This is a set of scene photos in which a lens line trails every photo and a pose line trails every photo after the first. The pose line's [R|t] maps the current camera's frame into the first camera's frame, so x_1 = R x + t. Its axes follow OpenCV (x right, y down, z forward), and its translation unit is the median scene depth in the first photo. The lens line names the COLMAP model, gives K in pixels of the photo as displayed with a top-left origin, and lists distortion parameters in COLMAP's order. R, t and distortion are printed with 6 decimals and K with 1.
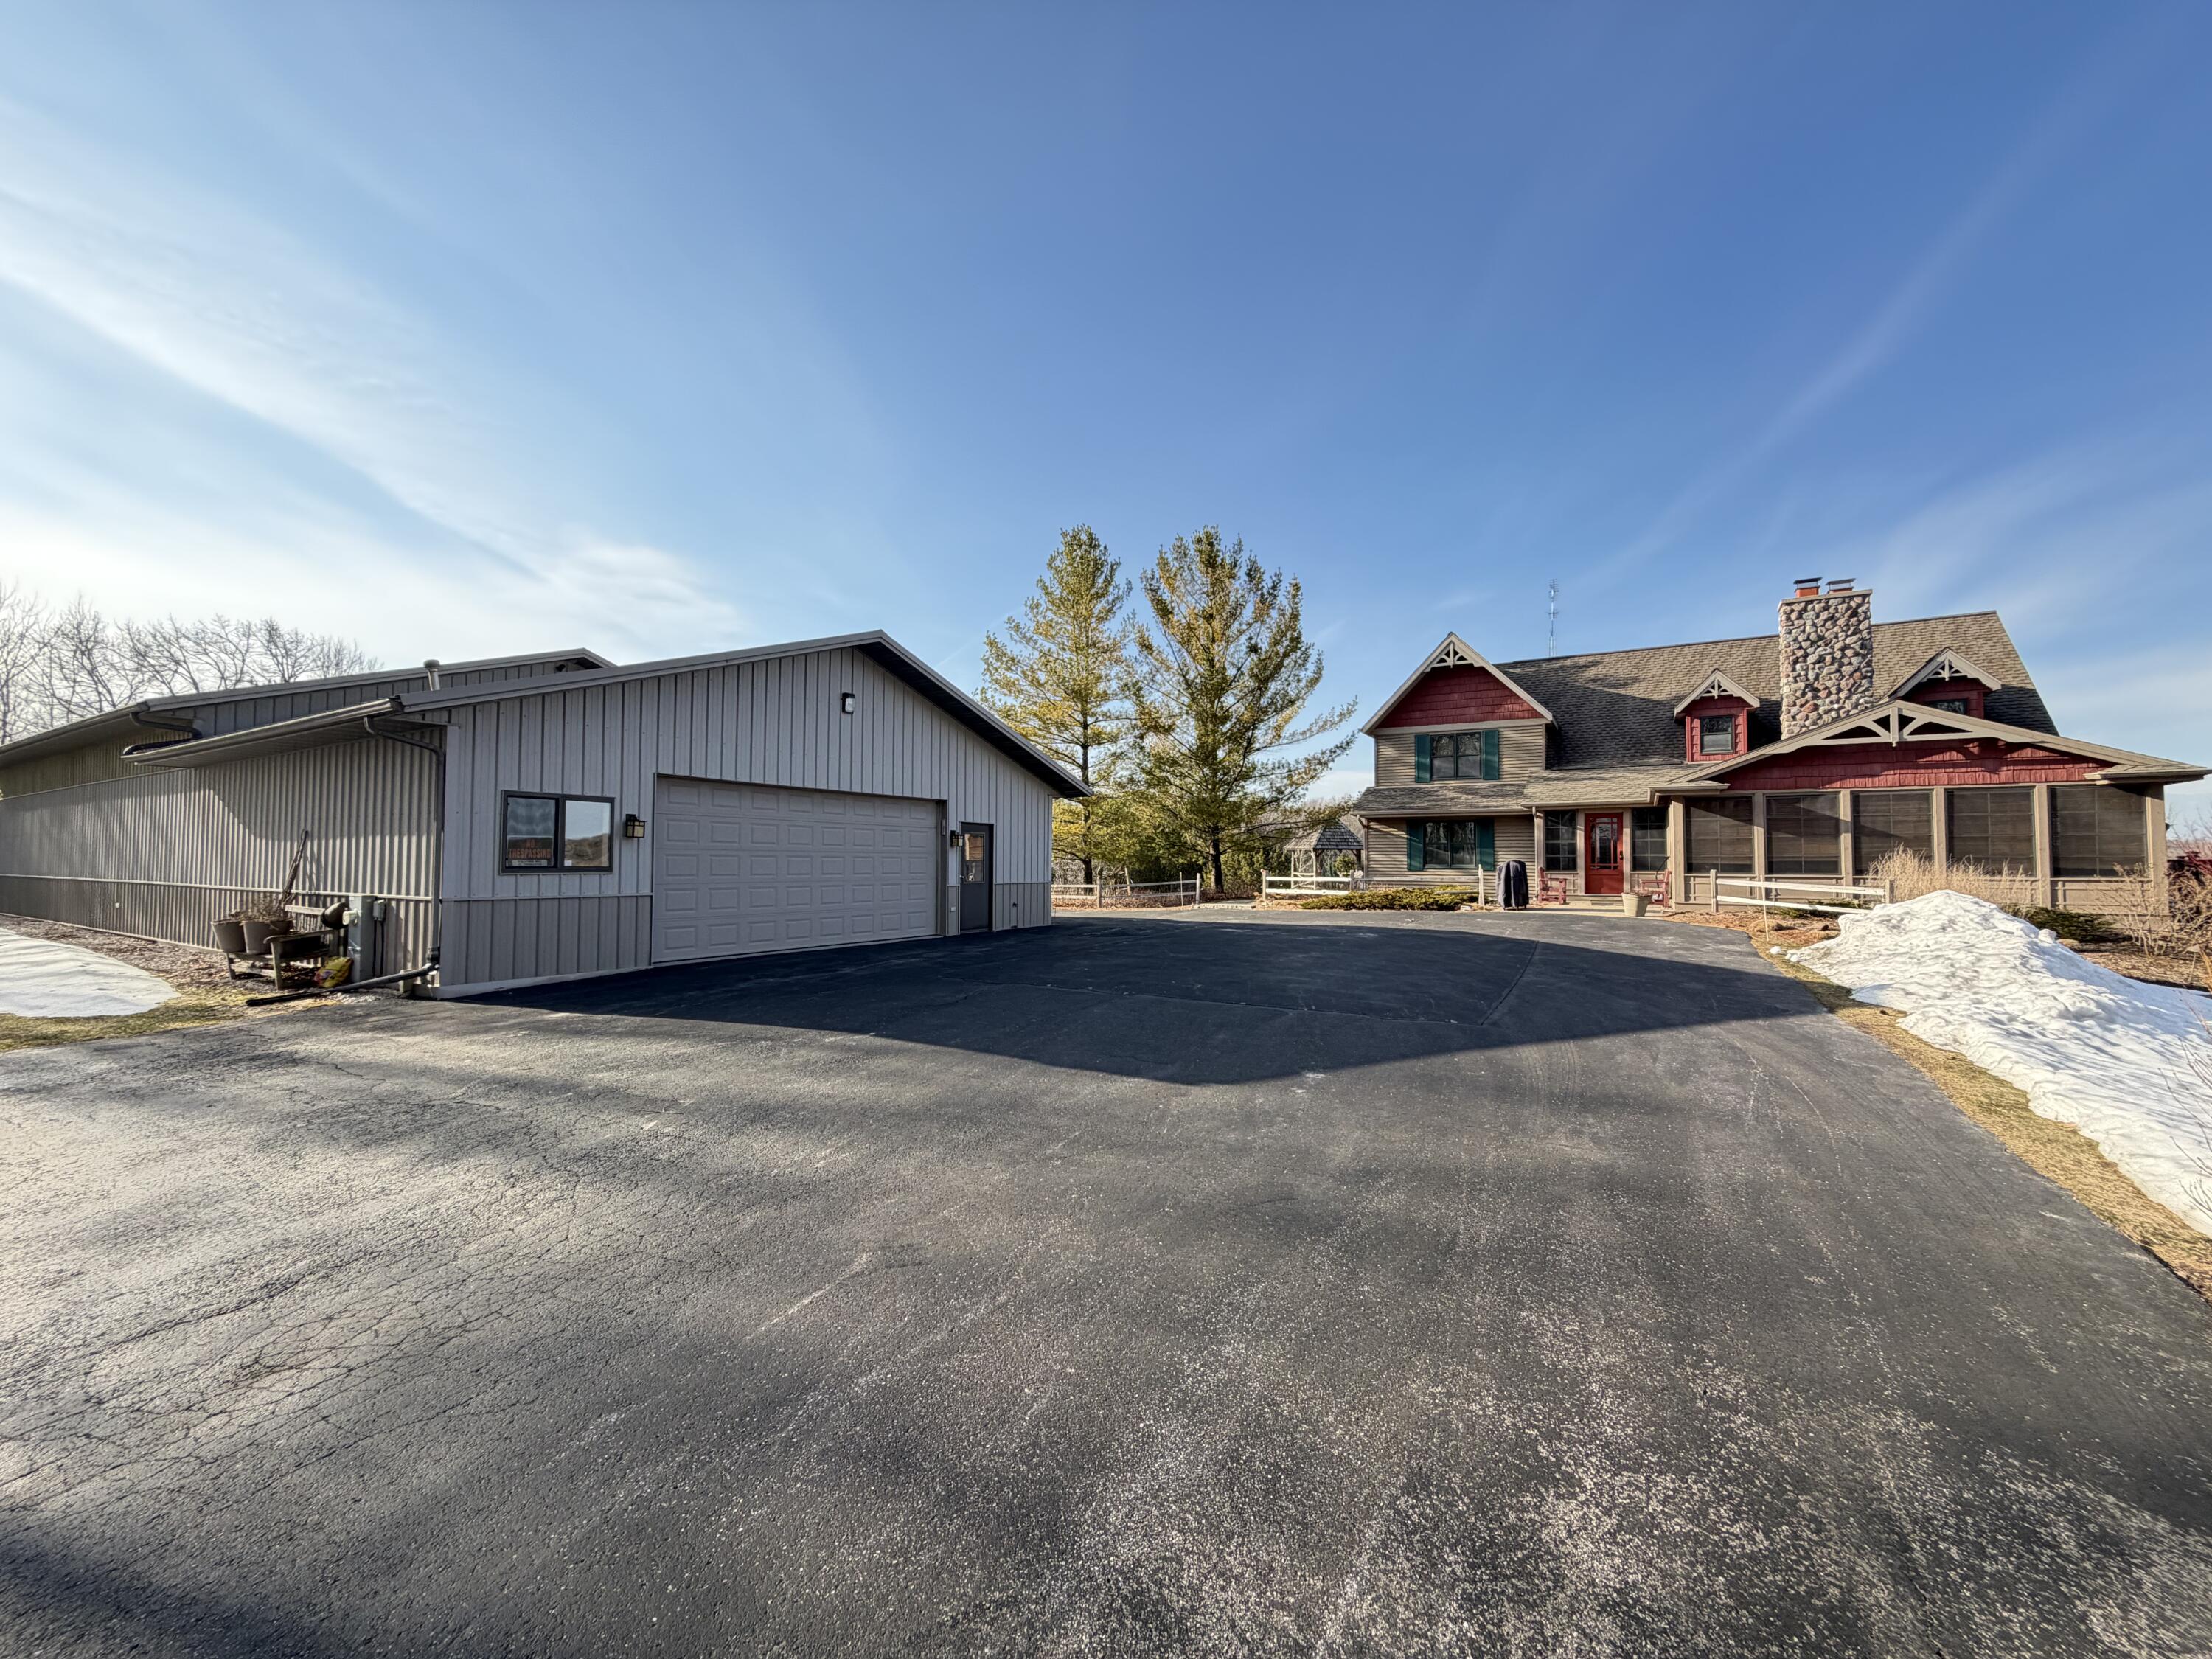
lens RADIAL K [[884.9, 0, 1111.1], [0, 884.9, 833.1], [0, 0, 1]] dist [0.001573, 0.001603]
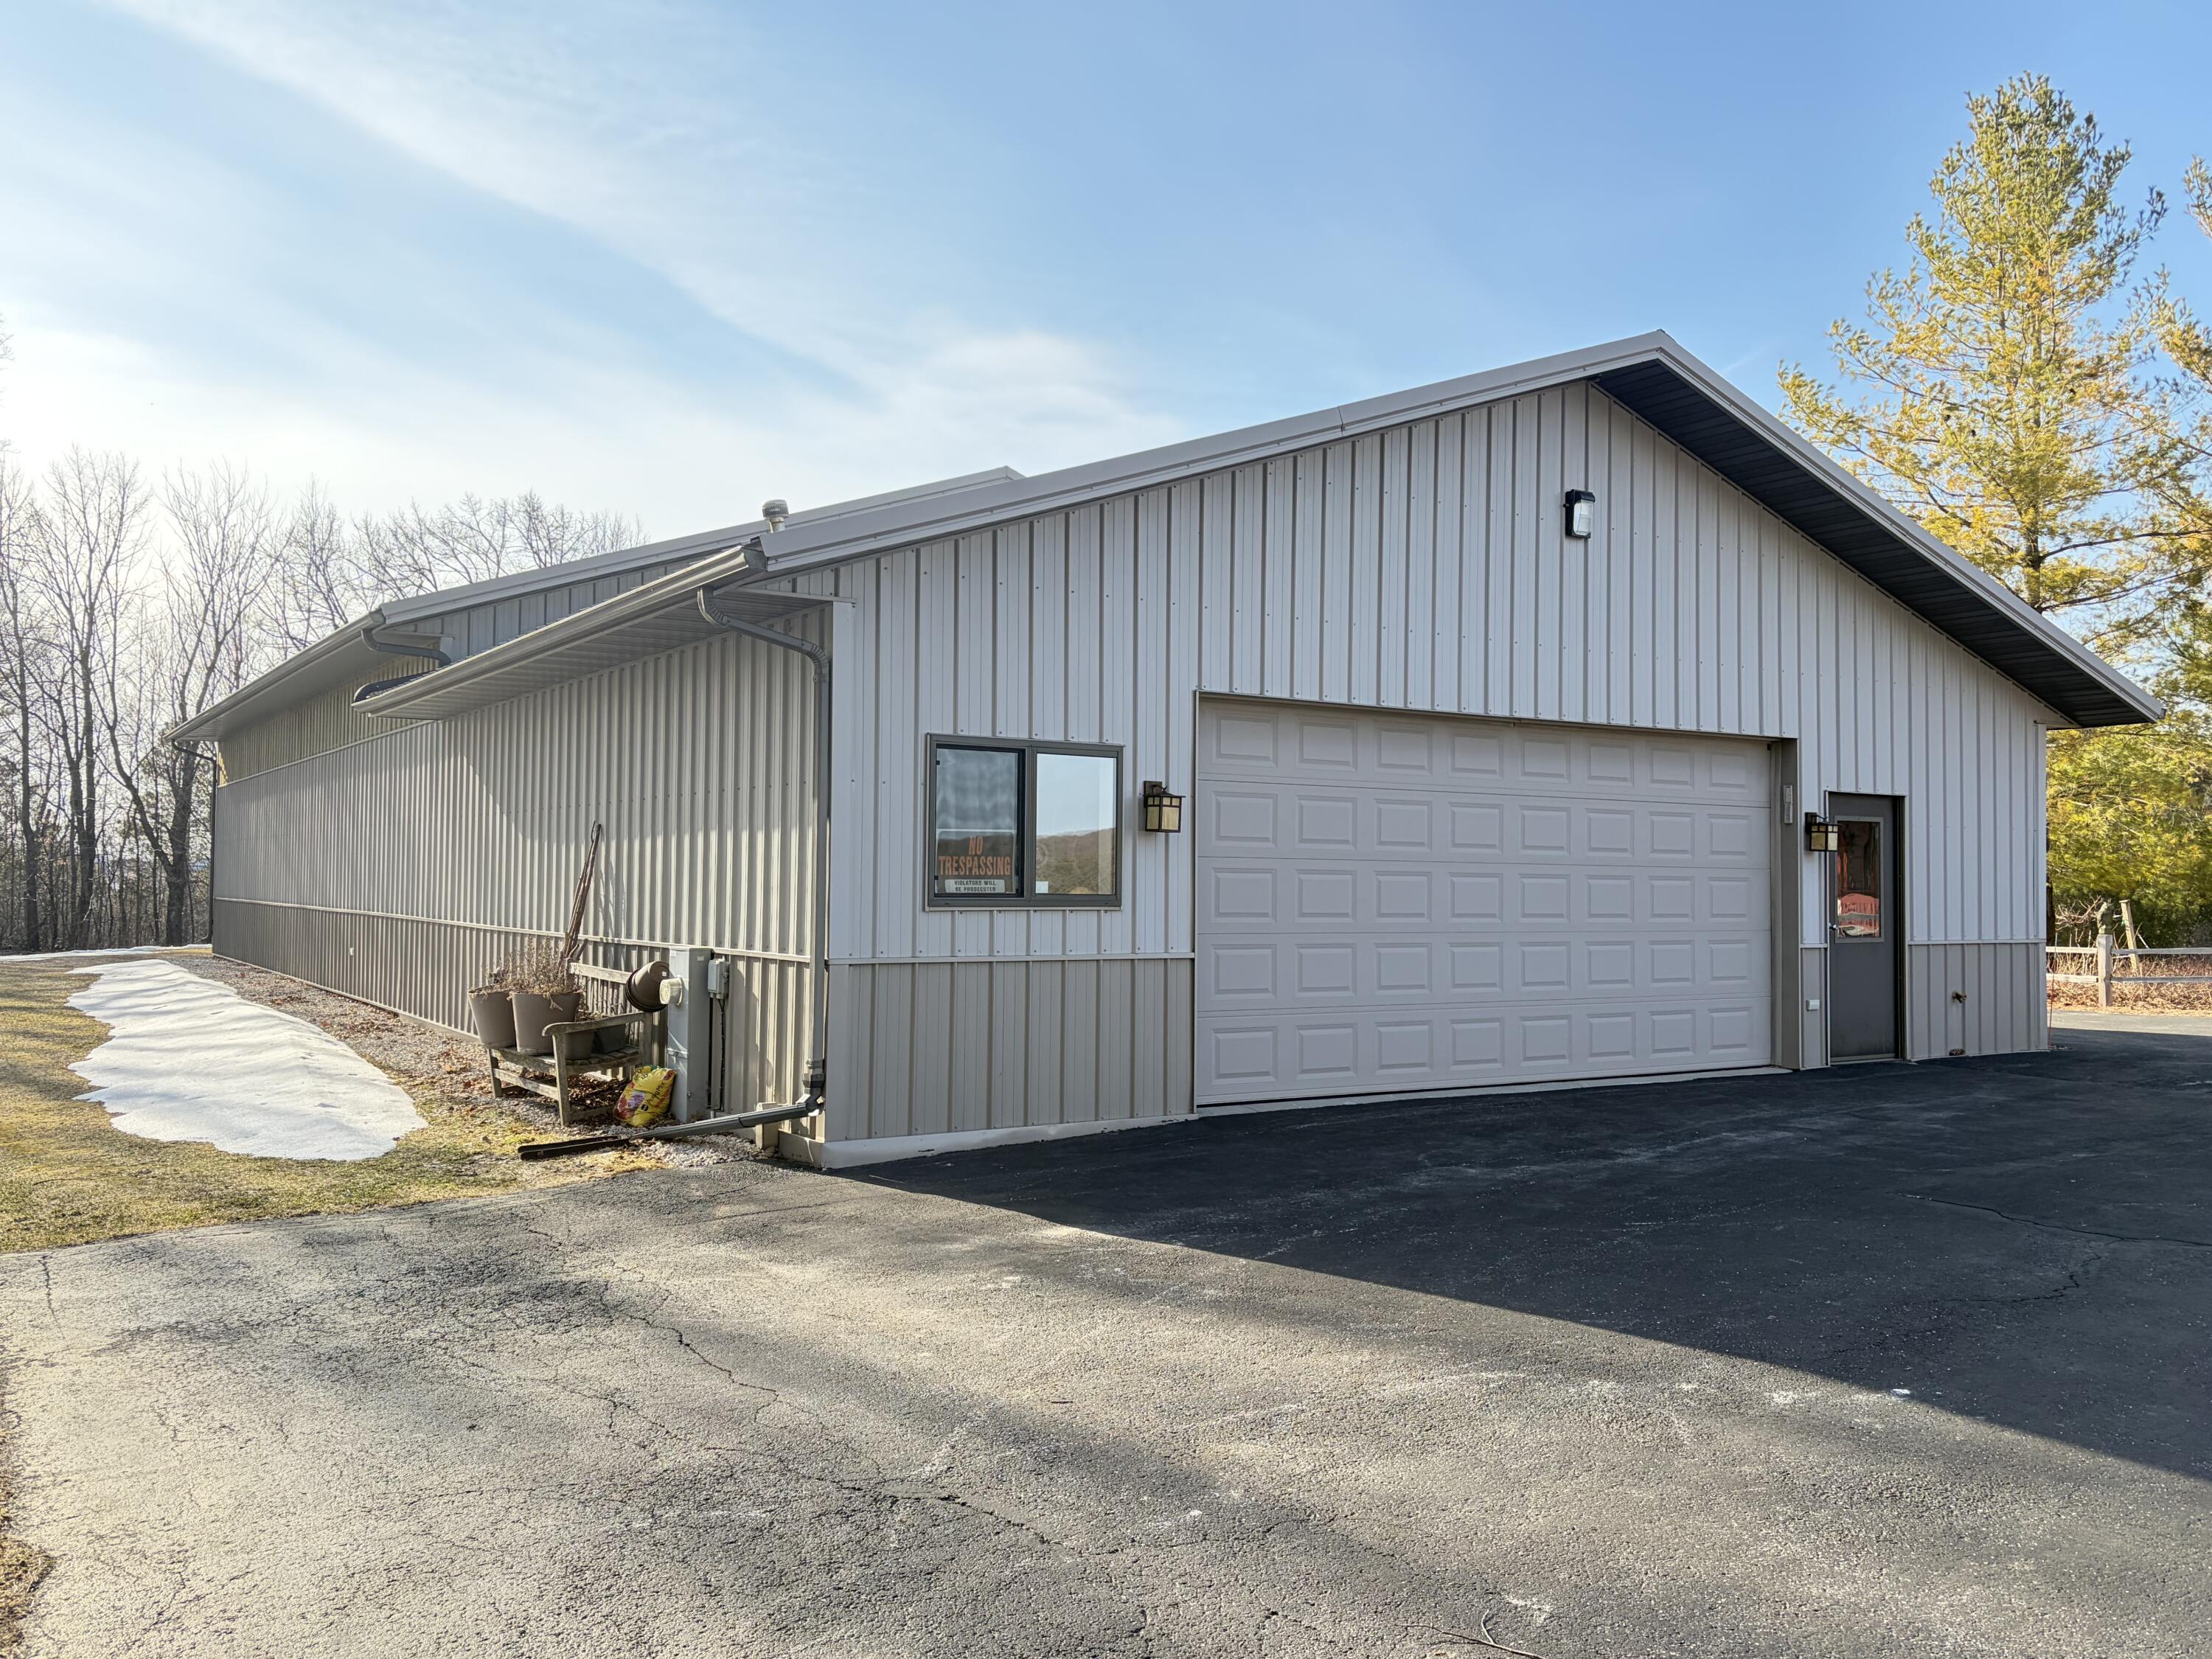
lens RADIAL K [[1742.0, 0, 1105.1], [0, 1742.0, 829.8], [0, 0, 1]] dist [0.034358, -0.007645]
pose [[0.904894, -0.008215, -0.425558, -0.160546], [0.008215, 0.999965, -0.001835, 0.004632], [0.425558, -0.001835, 0.904929, 0.154851]]
